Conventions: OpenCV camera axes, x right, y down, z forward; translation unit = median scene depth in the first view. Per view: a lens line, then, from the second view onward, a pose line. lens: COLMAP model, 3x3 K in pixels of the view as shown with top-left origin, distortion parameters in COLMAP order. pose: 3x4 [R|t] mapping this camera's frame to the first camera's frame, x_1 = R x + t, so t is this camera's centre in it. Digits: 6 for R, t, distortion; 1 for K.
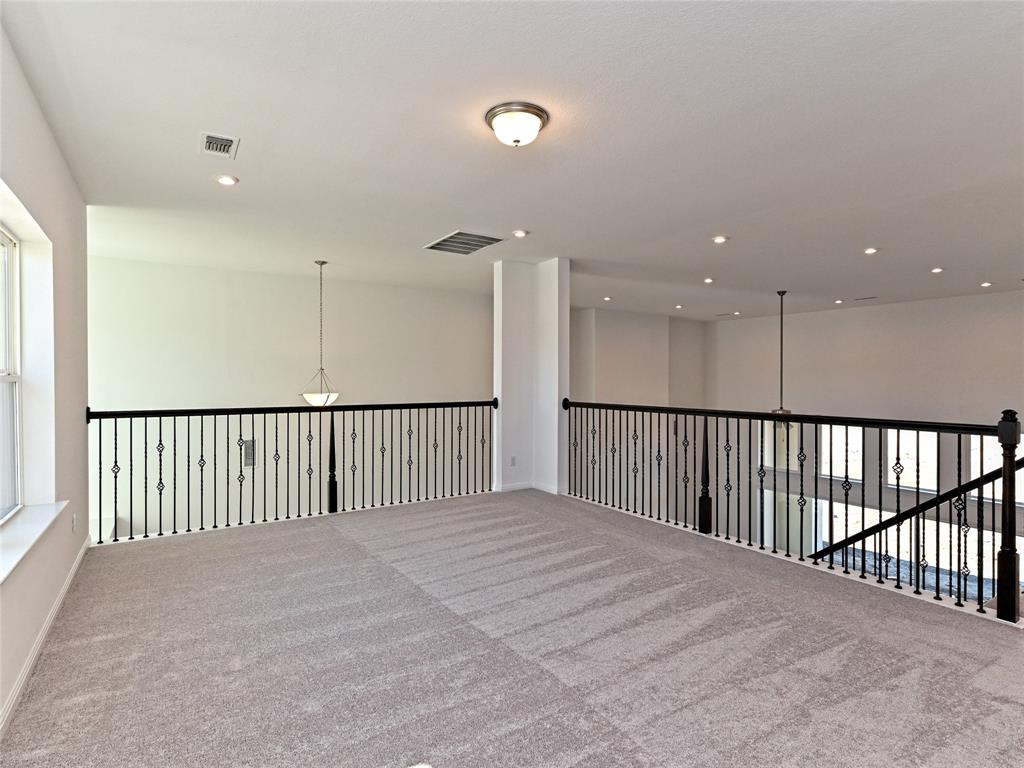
lens RADIAL K [[527.7, 0, 515.2], [0, 527.7, 379.8], [0, 0, 1]] dist [0.002166, 0.001307]
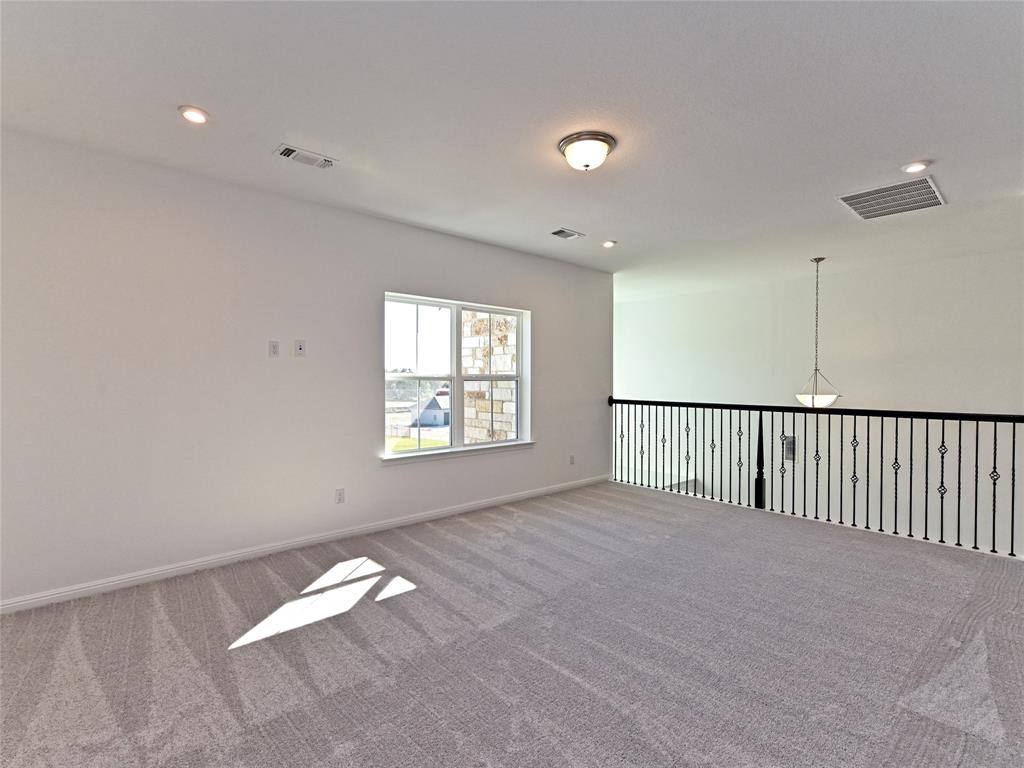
lens RADIAL K [[513.1, 0, 515.1], [0, 513.1, 384.3], [0, 0, 1]] dist [0.006464, -0.000287]
pose [[0.147789, 0.011815, -0.988948, 0.514786], [-0.004887, 0.999925, 0.011216, -0.001115], [0.989007, 0.003175, 0.147836, 0.331967]]
